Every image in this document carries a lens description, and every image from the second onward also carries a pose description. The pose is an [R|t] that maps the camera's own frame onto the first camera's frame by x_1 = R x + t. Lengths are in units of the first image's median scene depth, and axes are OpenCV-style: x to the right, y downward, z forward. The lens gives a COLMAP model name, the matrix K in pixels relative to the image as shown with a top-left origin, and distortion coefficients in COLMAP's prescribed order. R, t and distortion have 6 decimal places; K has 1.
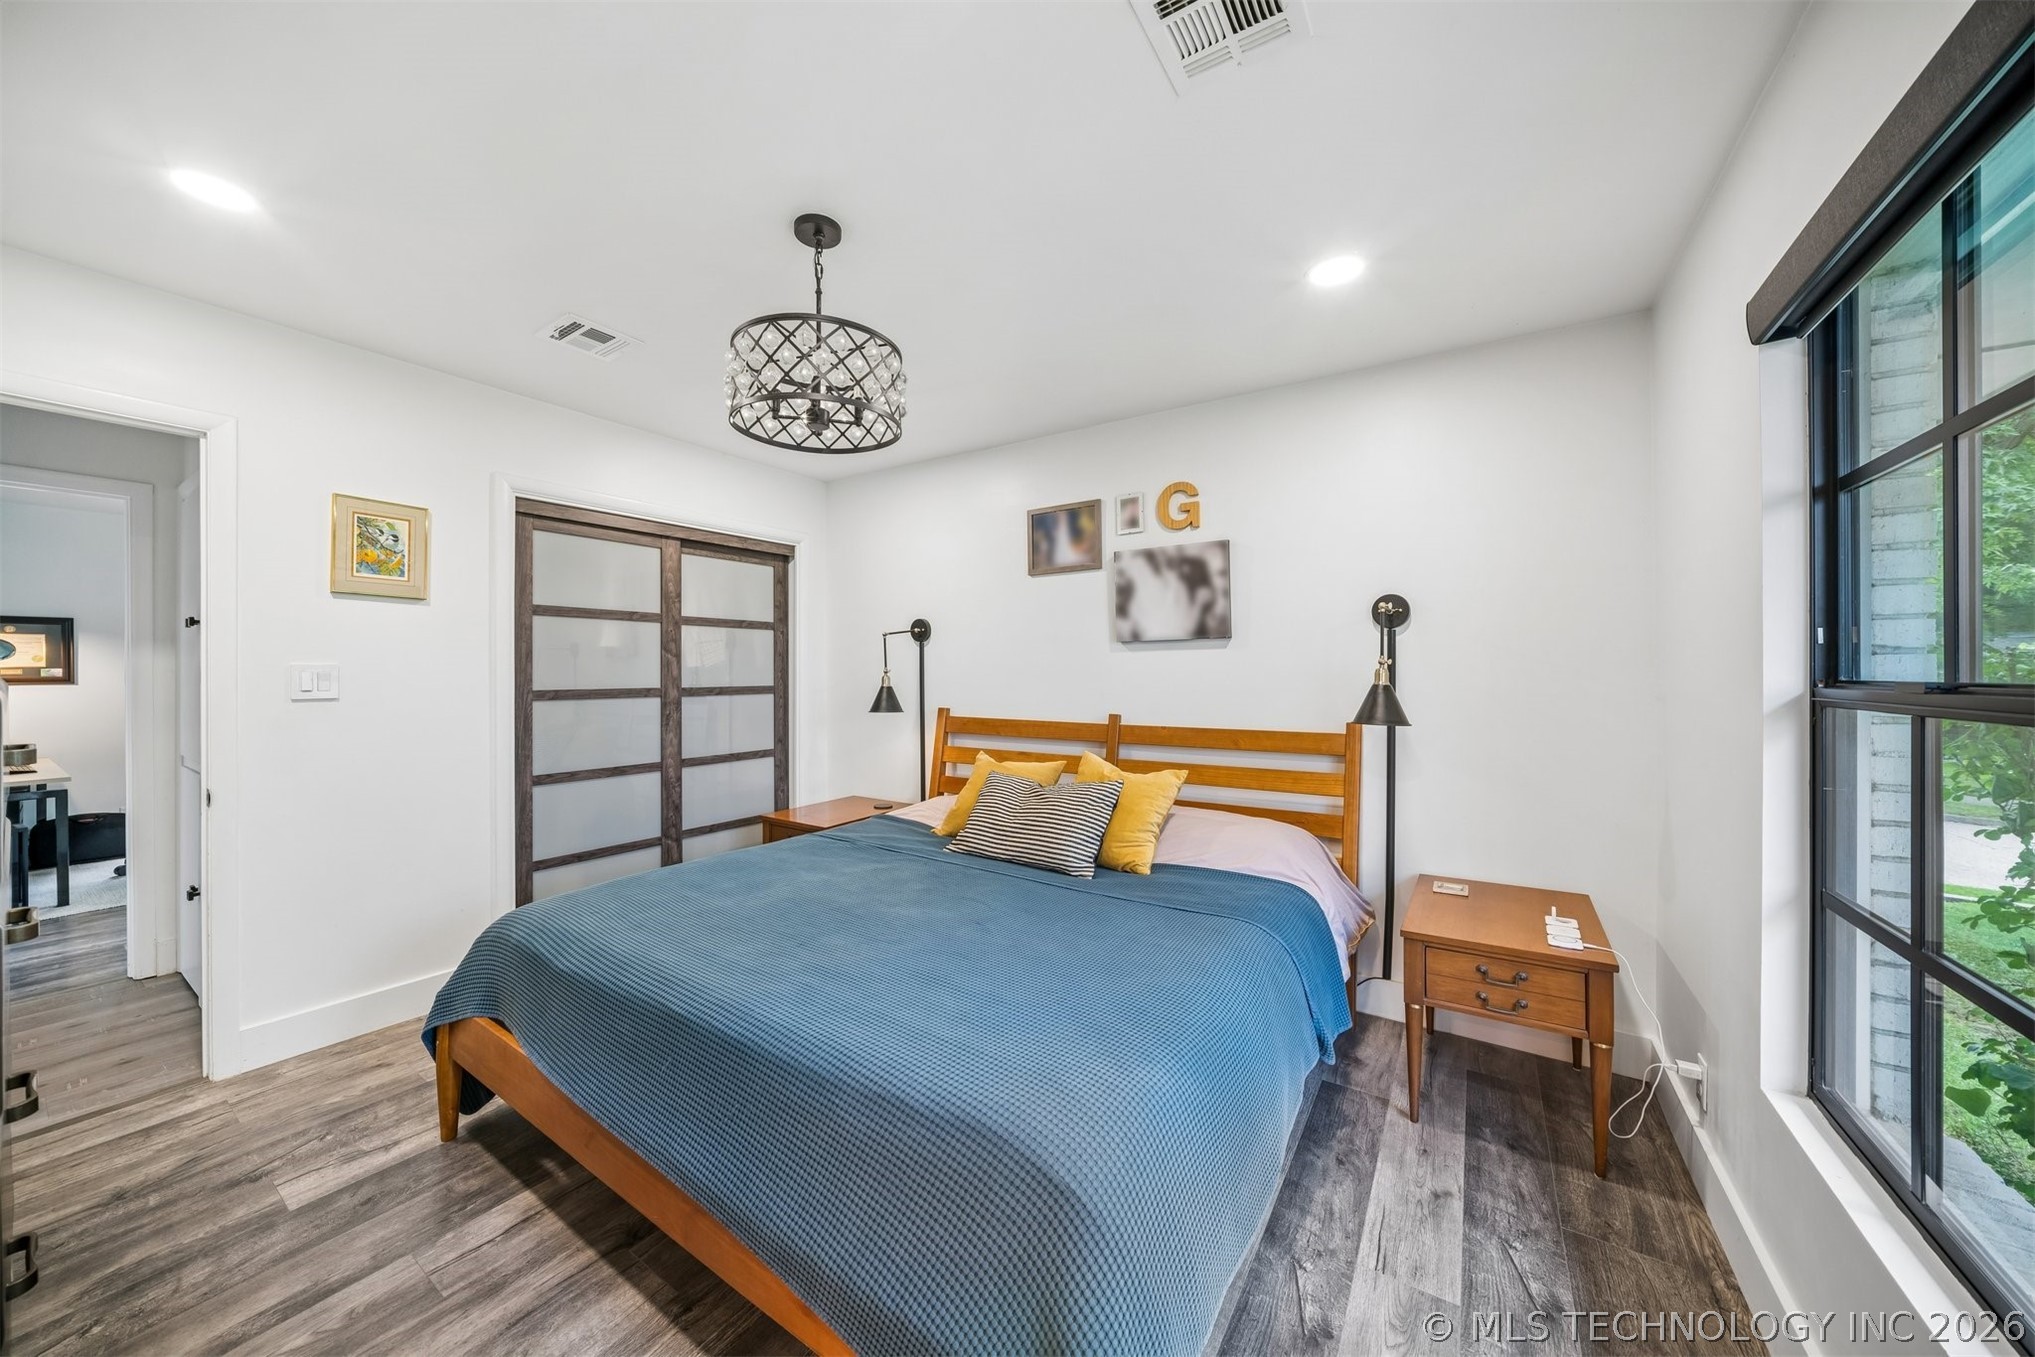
lens RADIAL K [[695.9, 0, 981.6], [0, 695.9, 676.4], [0, 0, 1]] dist [0.000961, 0.000260]
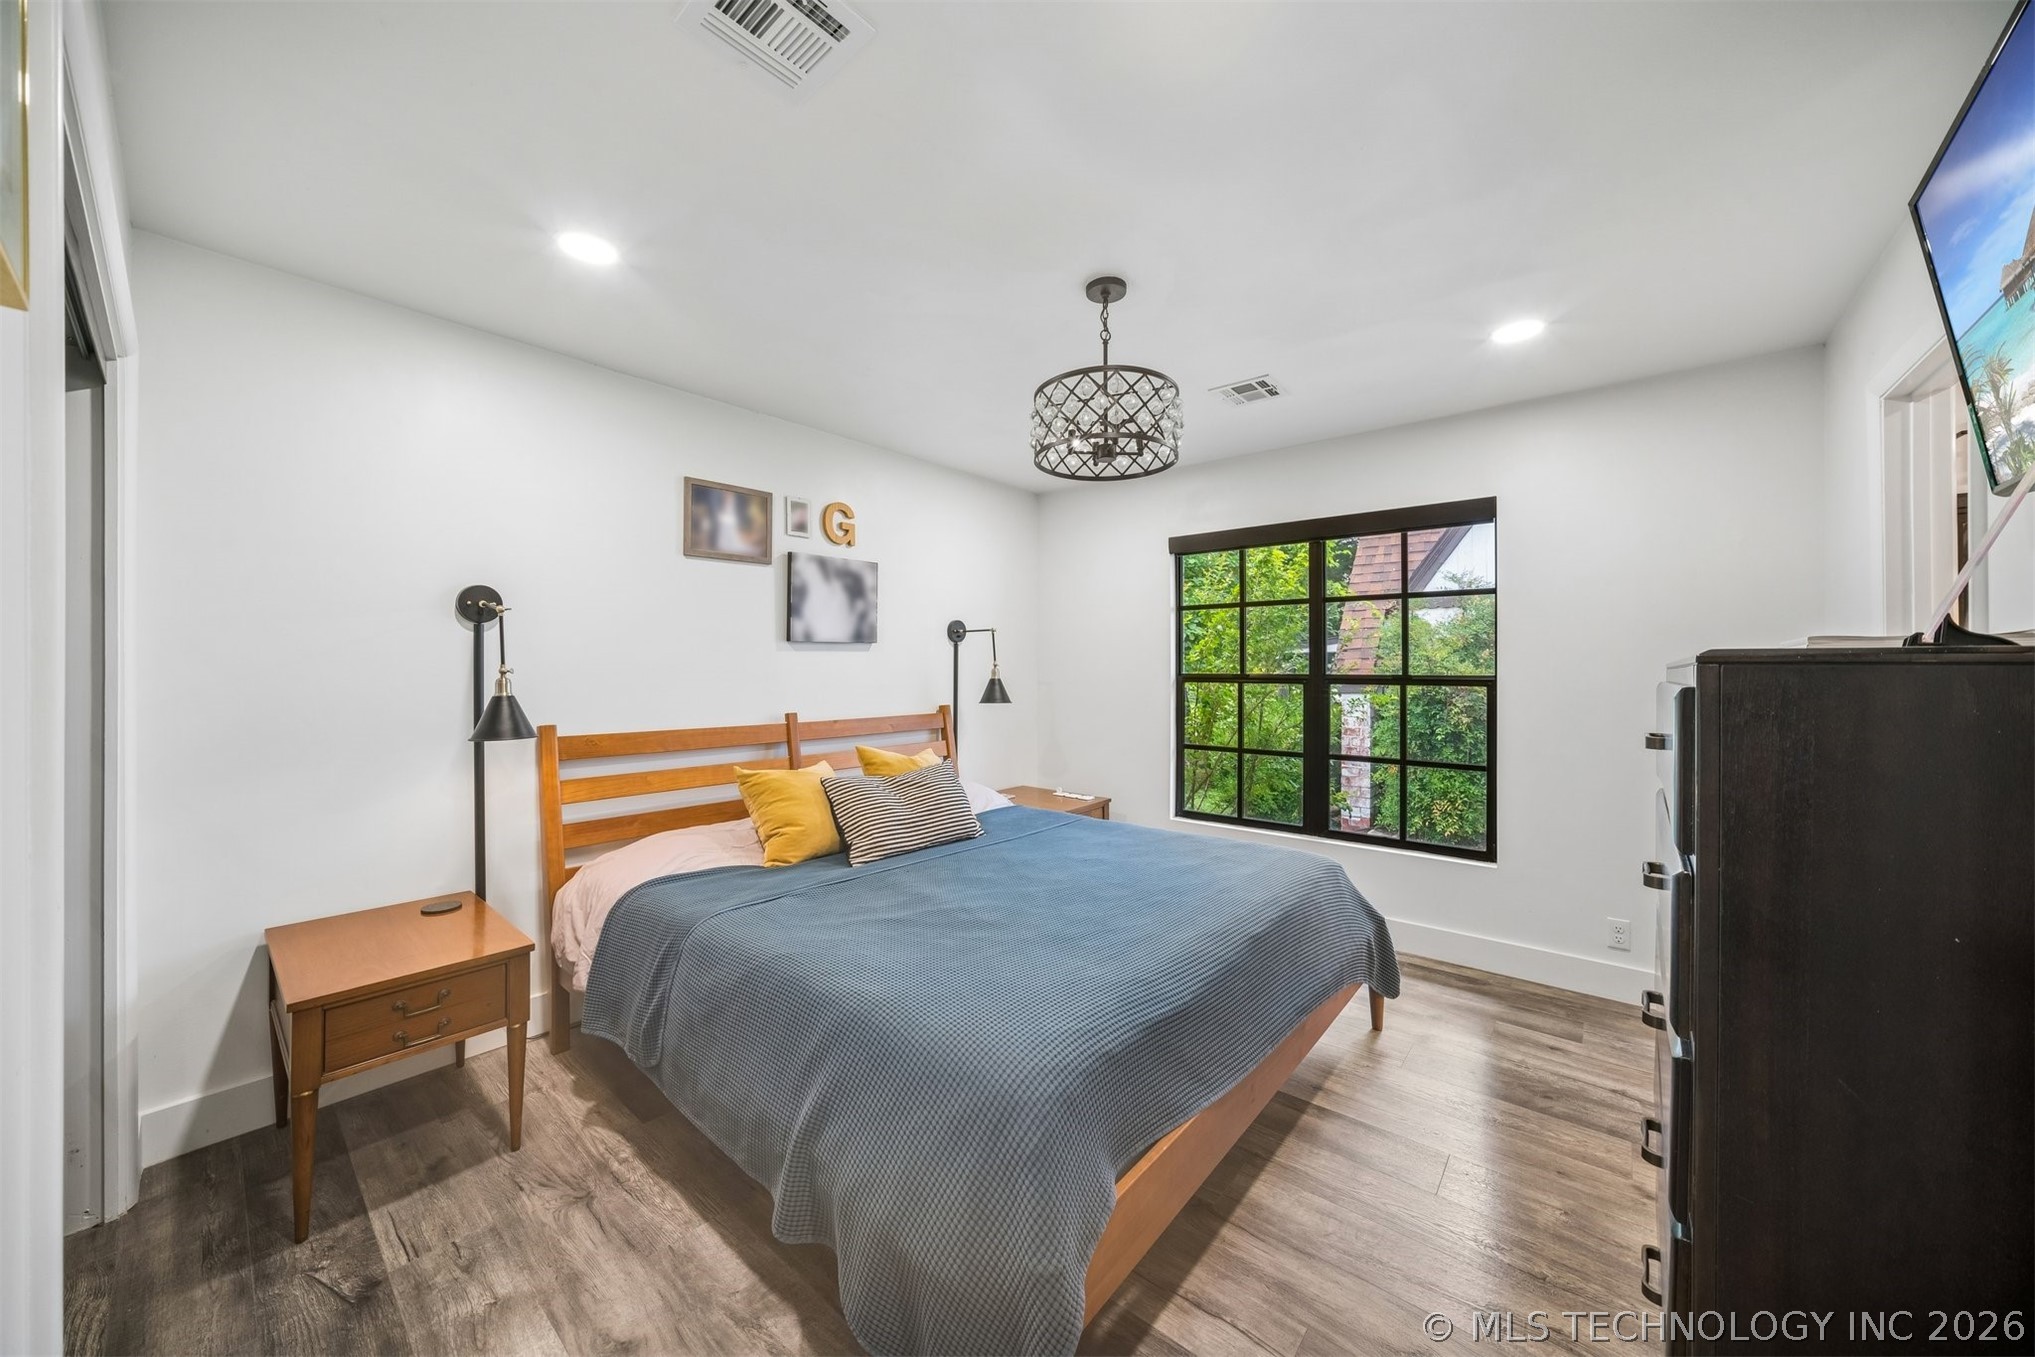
lens RADIAL K [[713.5, 0, 1012.7], [0, 713.5, 667.5], [0, 0, 1]] dist [0.000328, 0.000070]
pose [[0.101989, 0.002801, 0.994782, -0.838684], [0.011345, 0.999928, -0.003979, -0.004067], [-0.994721, 0.011692, 0.101950, 0.607335]]
